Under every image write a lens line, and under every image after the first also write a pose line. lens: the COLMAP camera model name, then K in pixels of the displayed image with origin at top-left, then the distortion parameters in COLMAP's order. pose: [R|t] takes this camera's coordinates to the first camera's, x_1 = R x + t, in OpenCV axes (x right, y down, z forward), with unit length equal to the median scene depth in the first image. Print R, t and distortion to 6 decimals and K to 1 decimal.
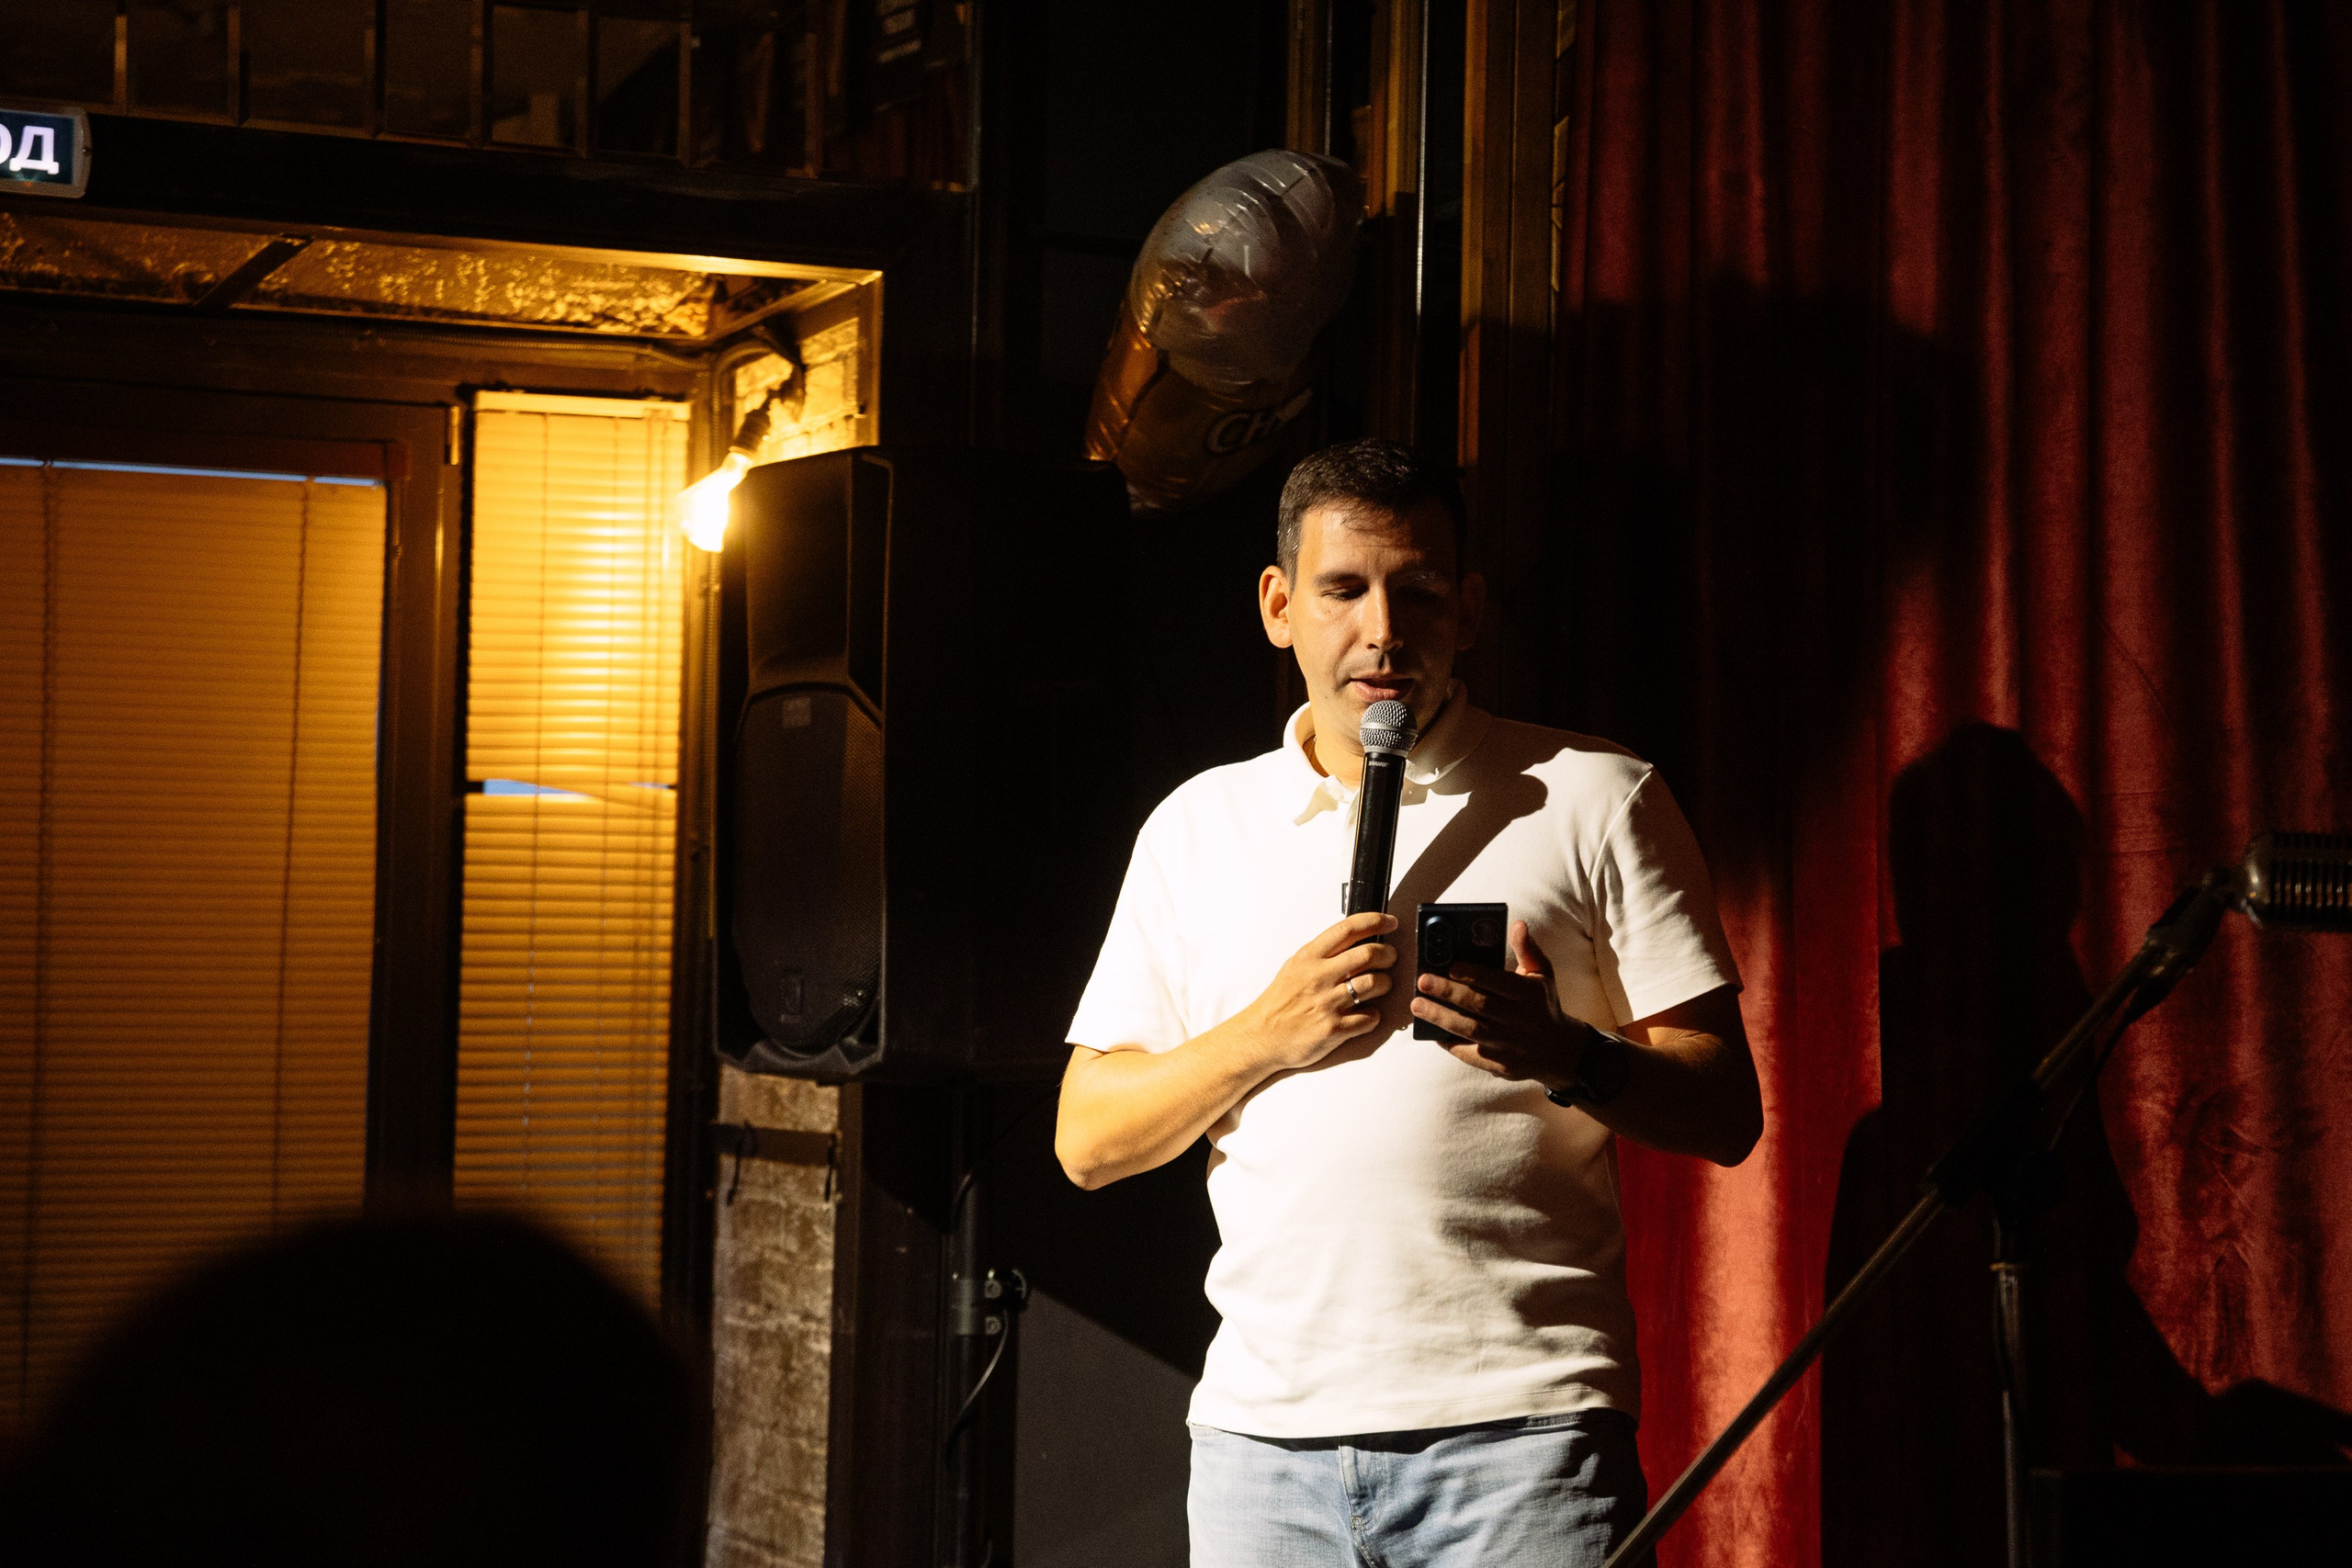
lens RADIAL K [[5047.9, 0, 1369.9], [0, 5047.9, 727.7], [0, 0, 1]] dist [0.263823, -0.162823]
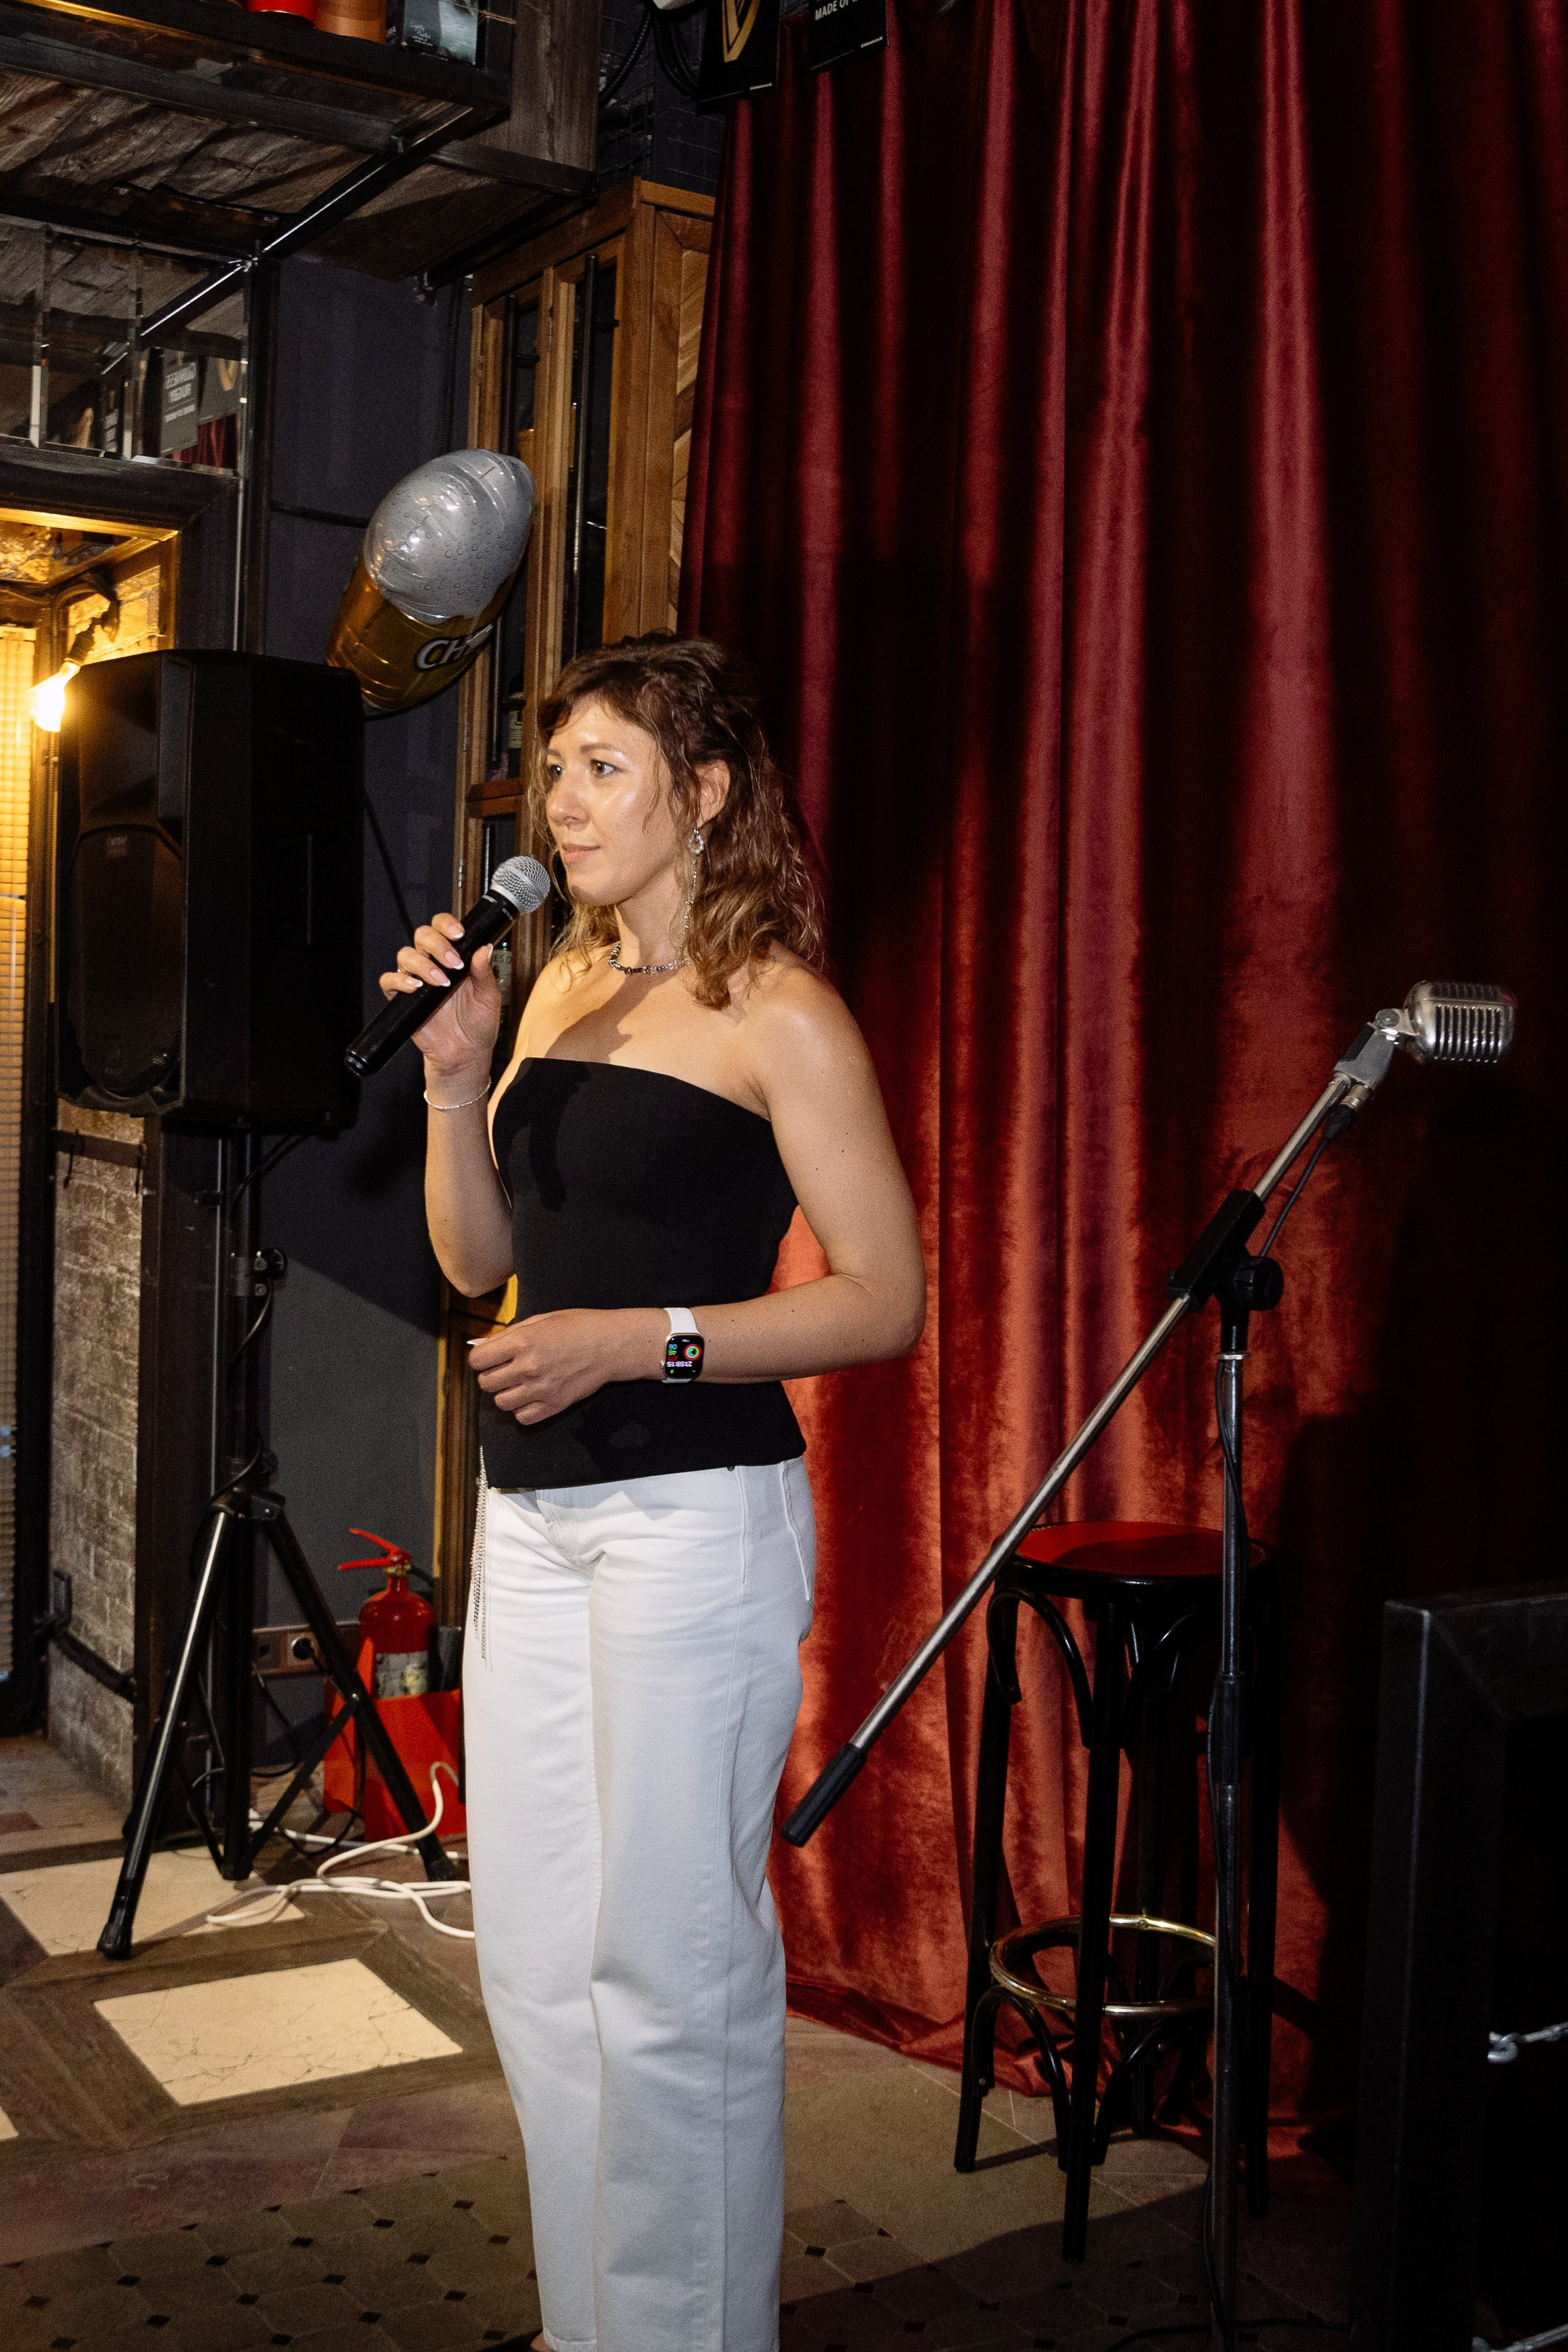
lens RADIAL K [[2585.4, 0, 875.2], [0, 2585.4, 1170.0], [0, 0, 1]] dist [-0.086843, 0.047435]
pose [[0.982692, 0.008299, 0.185060, -0.034646], [-0.029358, 0.993348, 0.111349, 0.000571], [-0.182905, -0.114855, 0.976399, 0.245003]]
